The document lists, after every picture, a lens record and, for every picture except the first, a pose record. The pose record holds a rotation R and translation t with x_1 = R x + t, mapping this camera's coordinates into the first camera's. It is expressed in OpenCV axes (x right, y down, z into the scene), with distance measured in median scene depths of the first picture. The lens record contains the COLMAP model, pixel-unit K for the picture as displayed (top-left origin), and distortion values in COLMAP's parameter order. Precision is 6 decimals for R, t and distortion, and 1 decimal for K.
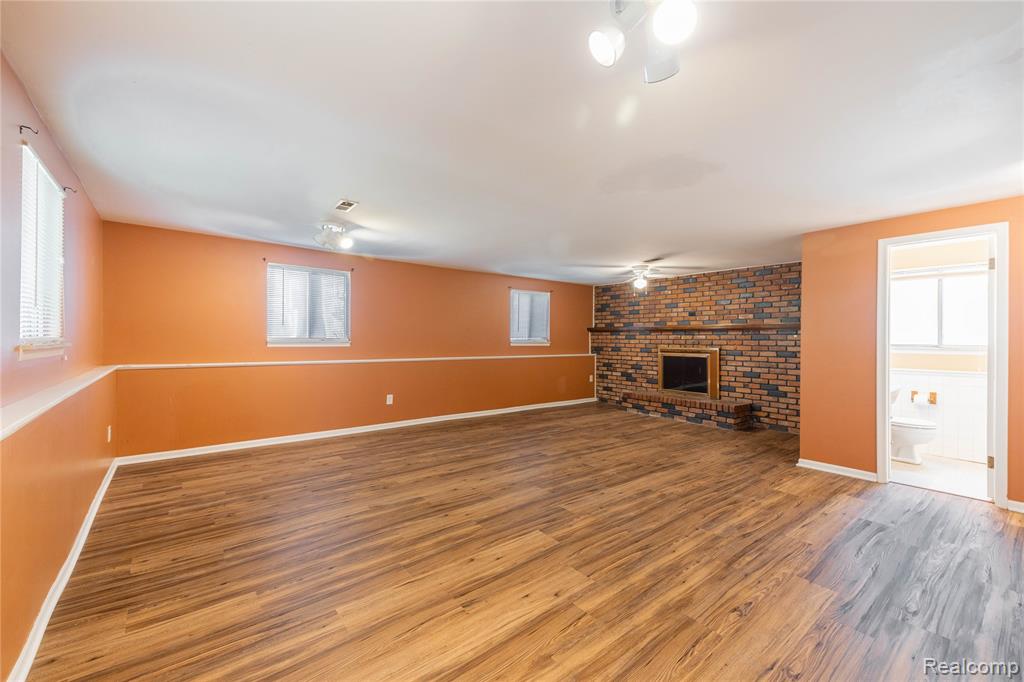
lens RADIAL K [[415.1, 0, 512.3], [0, 415.1, 338.3], [0, 0, 1]] dist [0.058402, -0.022050]
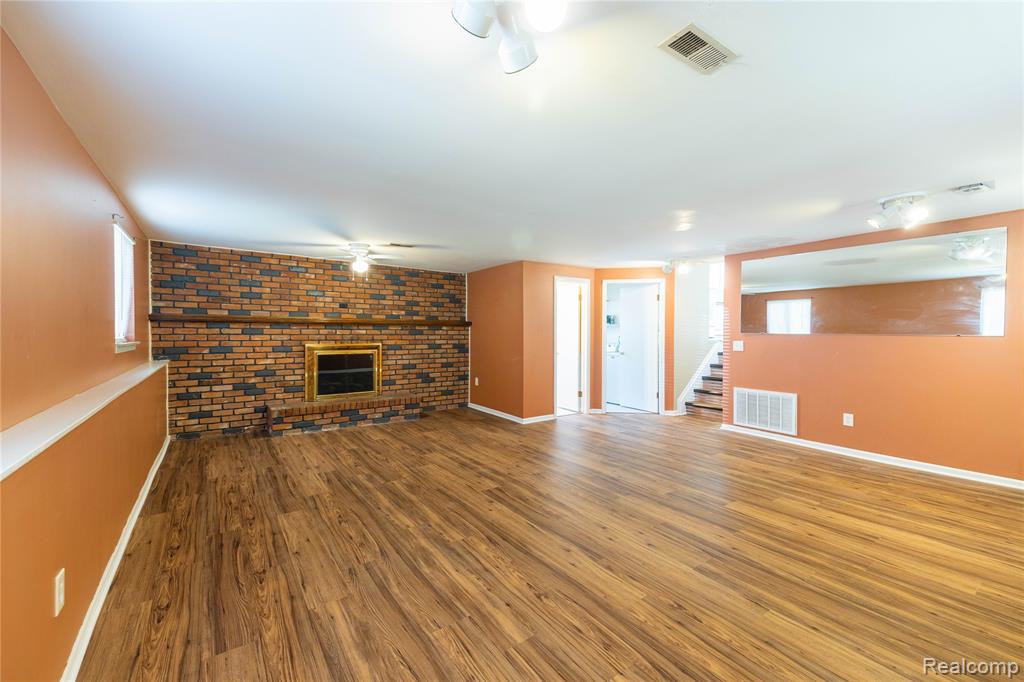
lens RADIAL K [[415.1, 0, 512.3], [0, 415.1, 338.3], [0, 0, 1]] dist [0.058402, -0.022050]
pose [[0.058774, -0.020170, 0.998068, -0.705919], [-0.005354, 0.999775, 0.020519, -0.014717], [-0.998257, -0.006549, 0.058652, 0.953588]]
